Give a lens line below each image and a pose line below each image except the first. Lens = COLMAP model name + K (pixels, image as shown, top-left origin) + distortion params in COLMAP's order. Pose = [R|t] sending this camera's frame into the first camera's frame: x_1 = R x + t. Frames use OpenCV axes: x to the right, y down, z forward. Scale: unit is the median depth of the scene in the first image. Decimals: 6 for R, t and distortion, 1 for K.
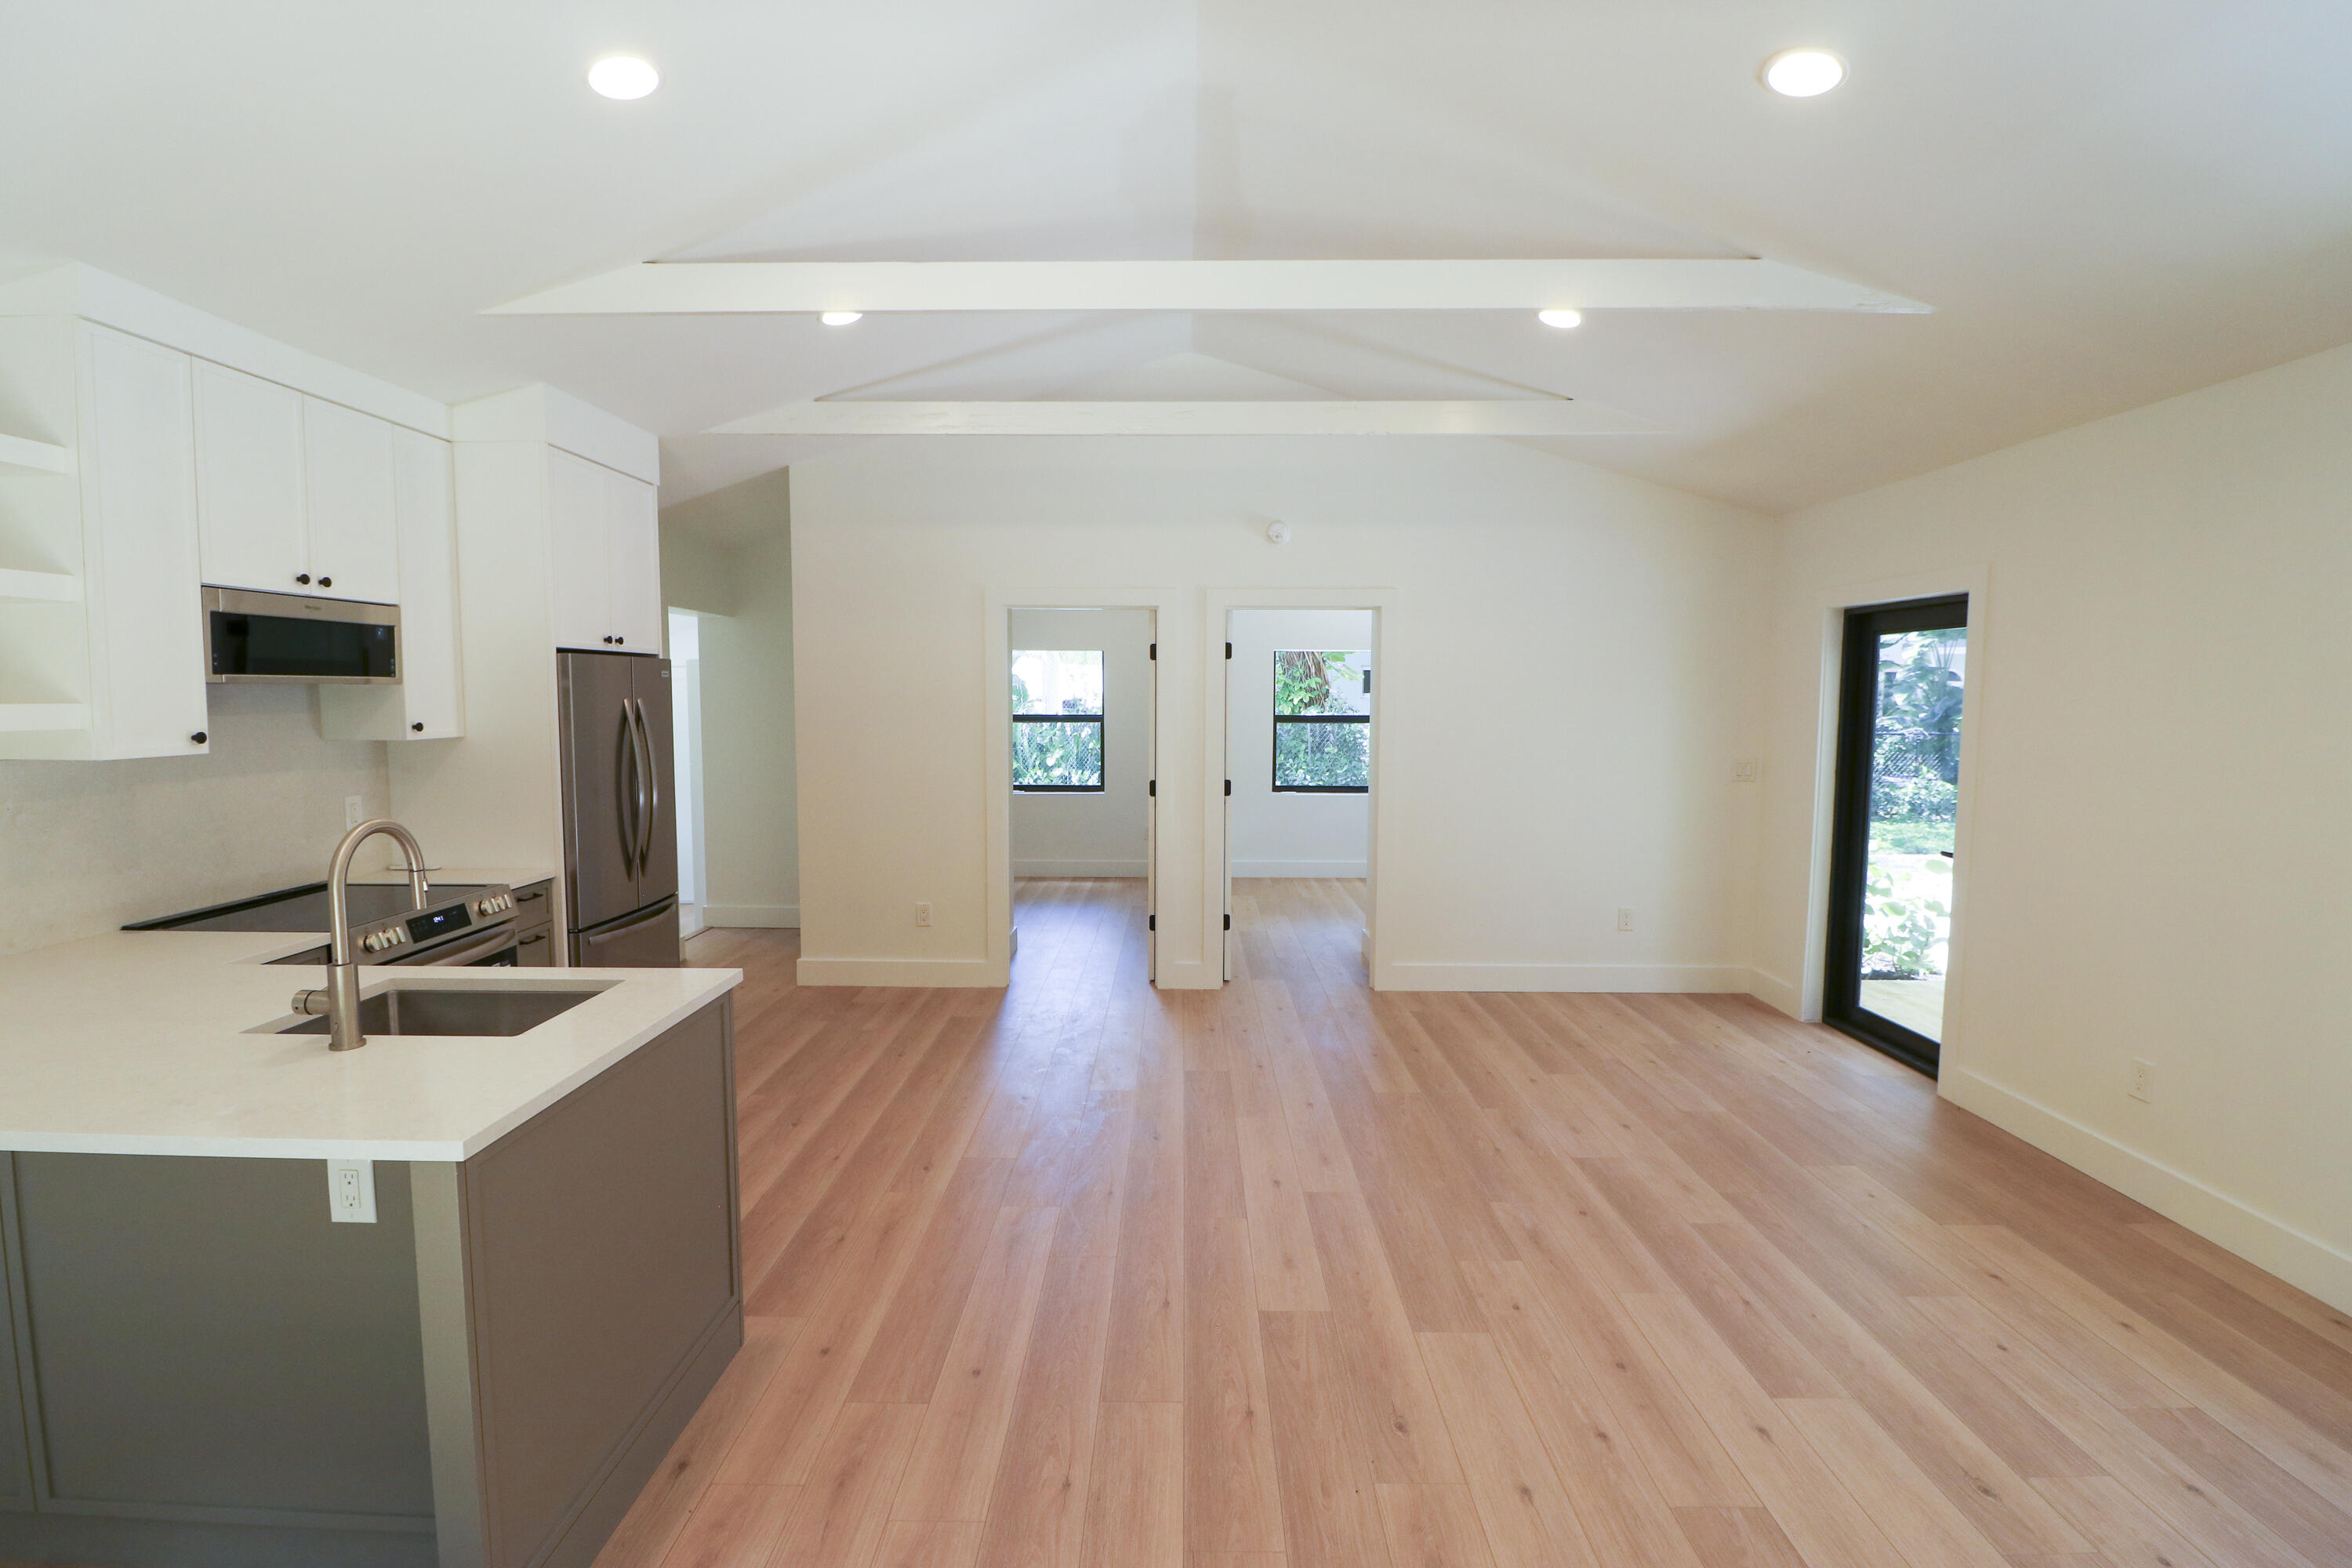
lens RADIAL K [[1081.4, 0, 1177.6], [0, 1081.4, 776.1], [0, 0, 1]] dist [-0.005672, -0.004981]
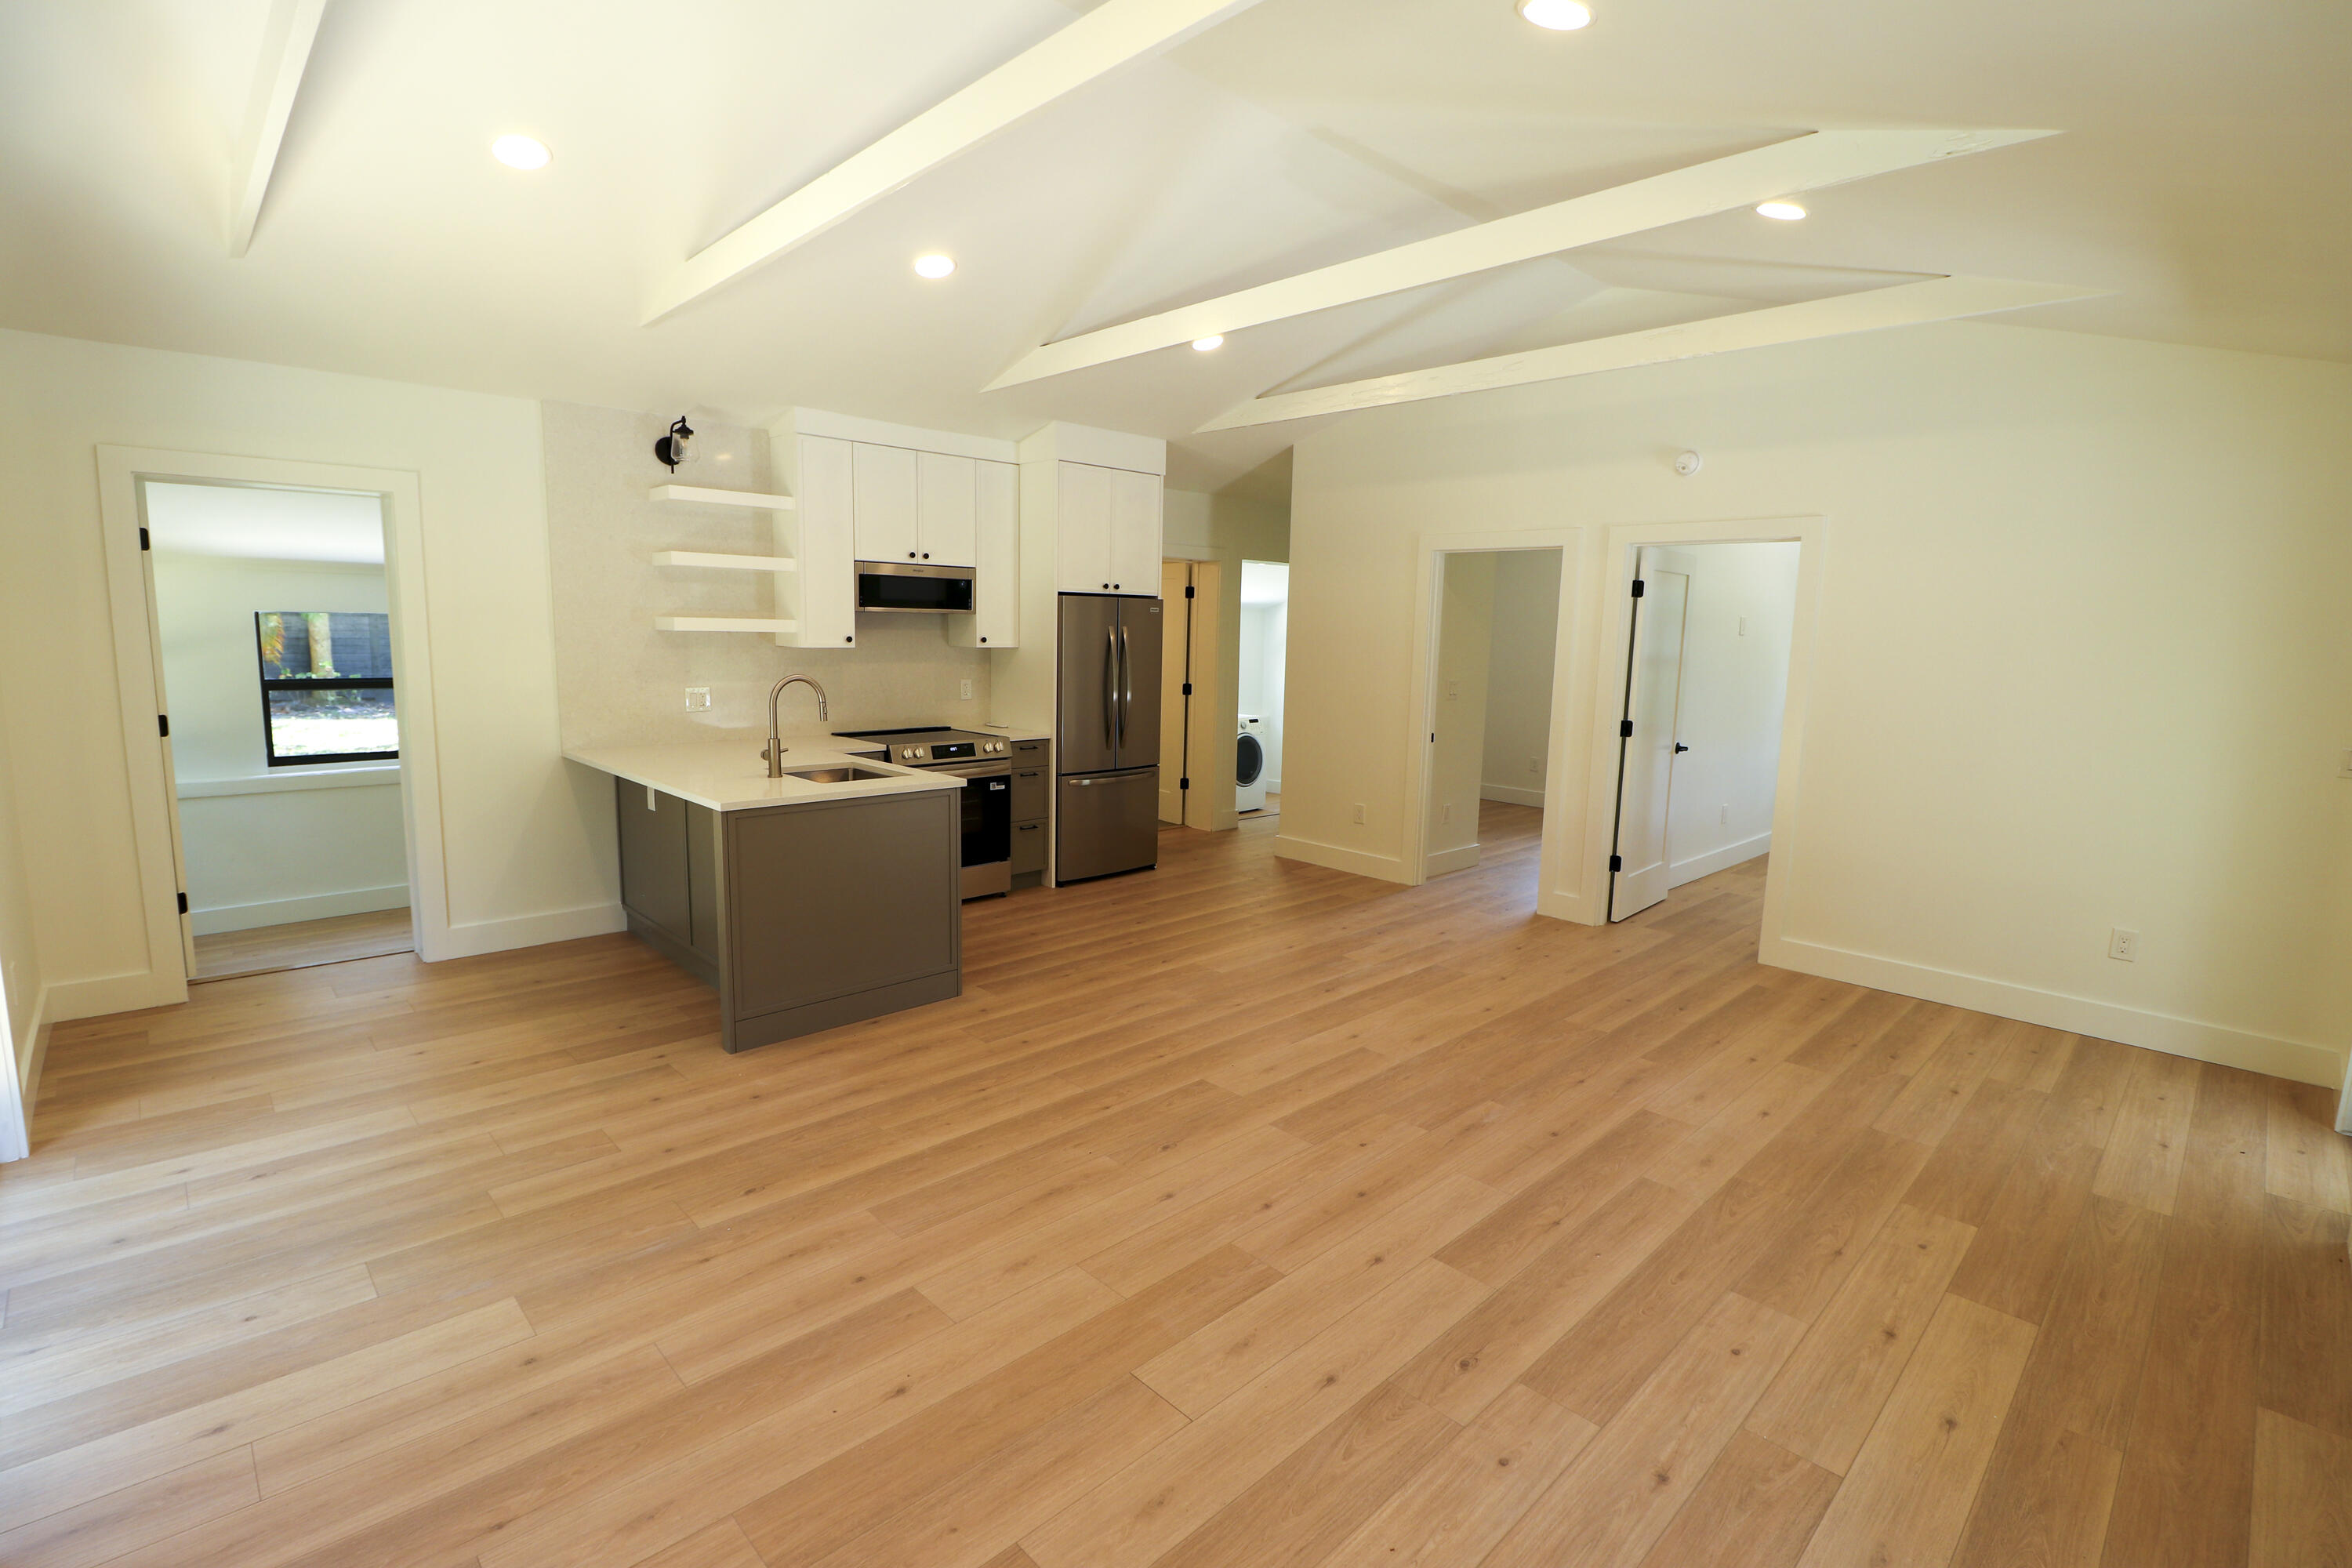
lens RADIAL K [[1081.4, 0, 1177.9], [0, 1081.4, 786.1], [0, 0, 1]] dist [-0.005672, -0.004981]
pose [[0.702735, 0.116159, -0.701905, 0.769877], [-0.074097, 0.993166, 0.090176, 0.006832], [0.707583, -0.011361, 0.706539, 0.016797]]
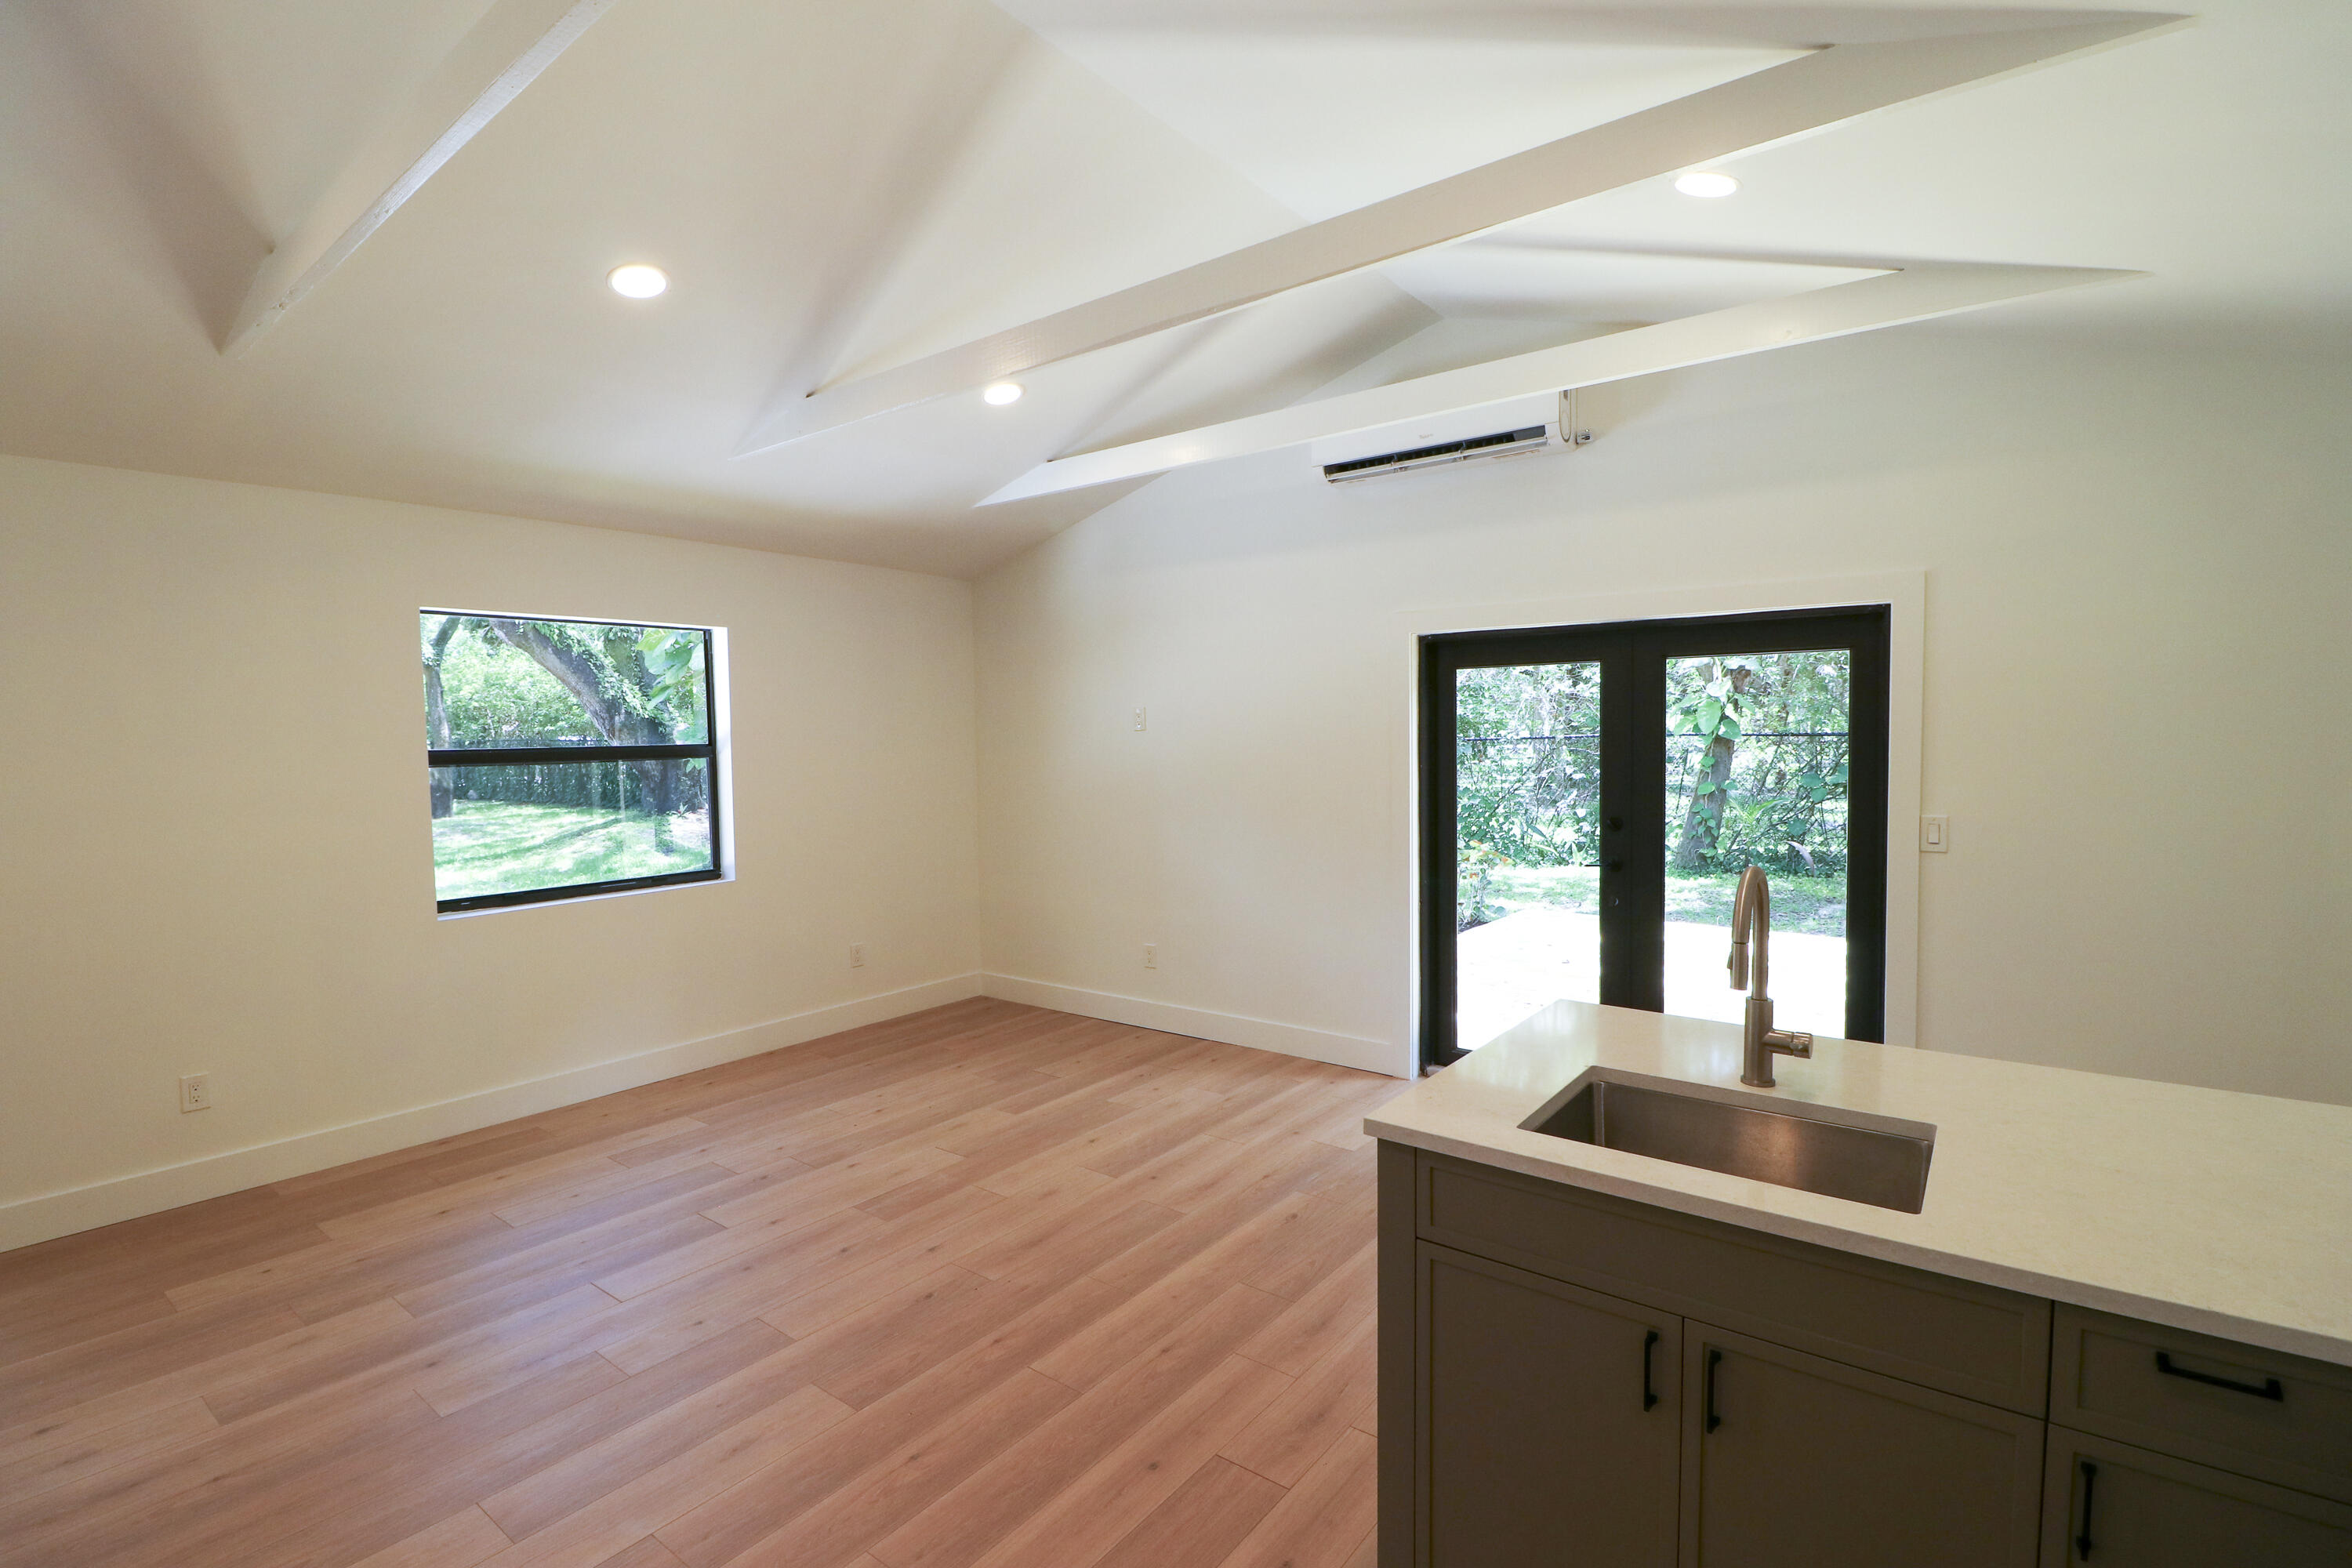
lens RADIAL K [[1081.4, 0, 1166.4], [0, 1081.4, 777.3], [0, 0, 1]] dist [-0.005672, -0.004981]
pose [[-0.792196, -0.018479, 0.609987, -0.539016], [0.056853, 0.992960, 0.103915, -0.092182], [-0.607613, 0.117001, -0.785568, 1.190544]]
